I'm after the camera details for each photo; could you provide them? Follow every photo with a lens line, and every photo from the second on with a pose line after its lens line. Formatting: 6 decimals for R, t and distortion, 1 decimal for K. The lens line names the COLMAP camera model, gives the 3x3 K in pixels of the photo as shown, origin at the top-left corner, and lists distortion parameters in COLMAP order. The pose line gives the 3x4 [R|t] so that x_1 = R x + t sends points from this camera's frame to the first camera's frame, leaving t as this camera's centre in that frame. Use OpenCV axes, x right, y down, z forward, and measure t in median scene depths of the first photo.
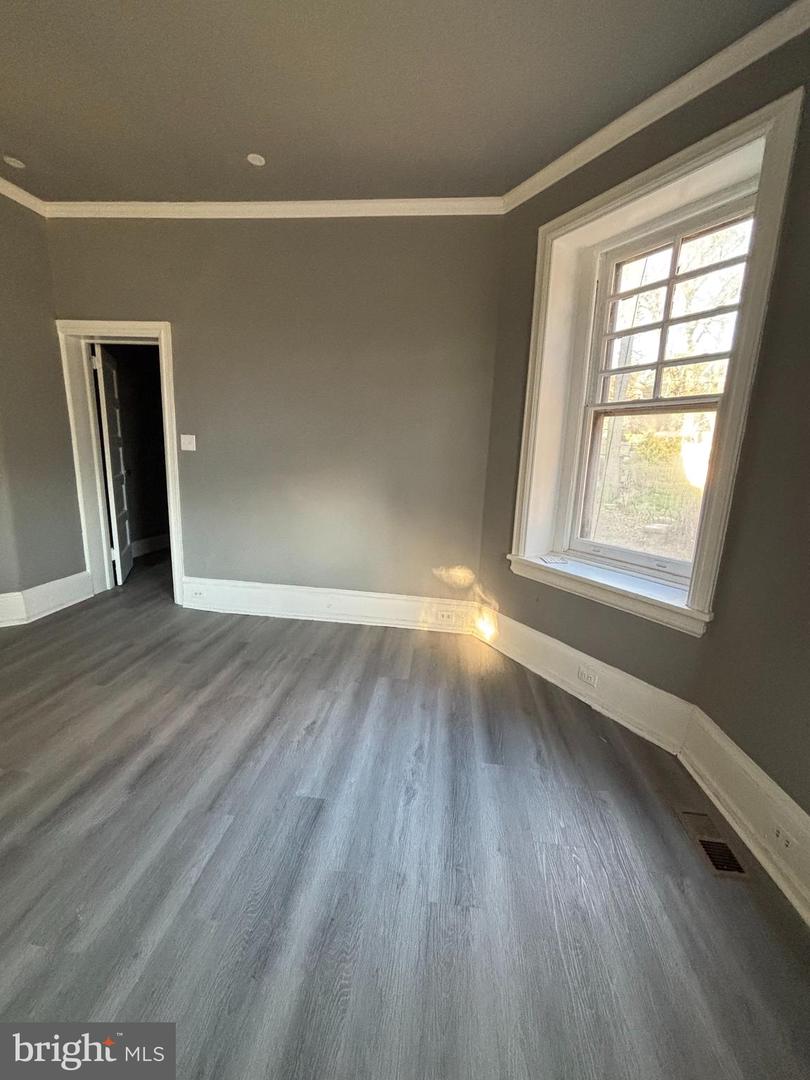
lens RADIAL K [[439.1, 0, 401.4], [0, 439.1, 536.1], [0, 0, 1]] dist [0.001724, 0.000450]
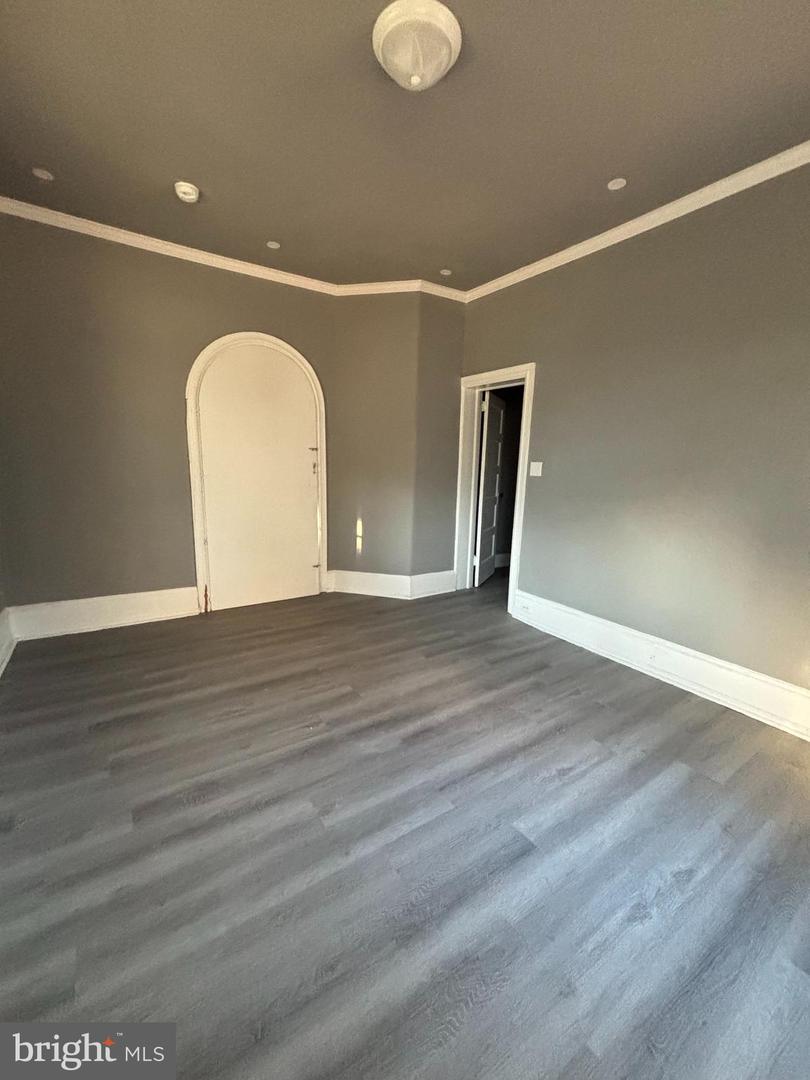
lens RADIAL K [[434.8, 0, 405.0], [0, 434.8, 540.0], [0, 0, 1]] dist [-0.000181, 0.000528]
pose [[0.649913, 0.112236, -0.751676, 0.156813], [-0.149327, 0.988615, 0.018503, -0.011226], [0.745194, 0.100221, 0.659273, 0.073089]]
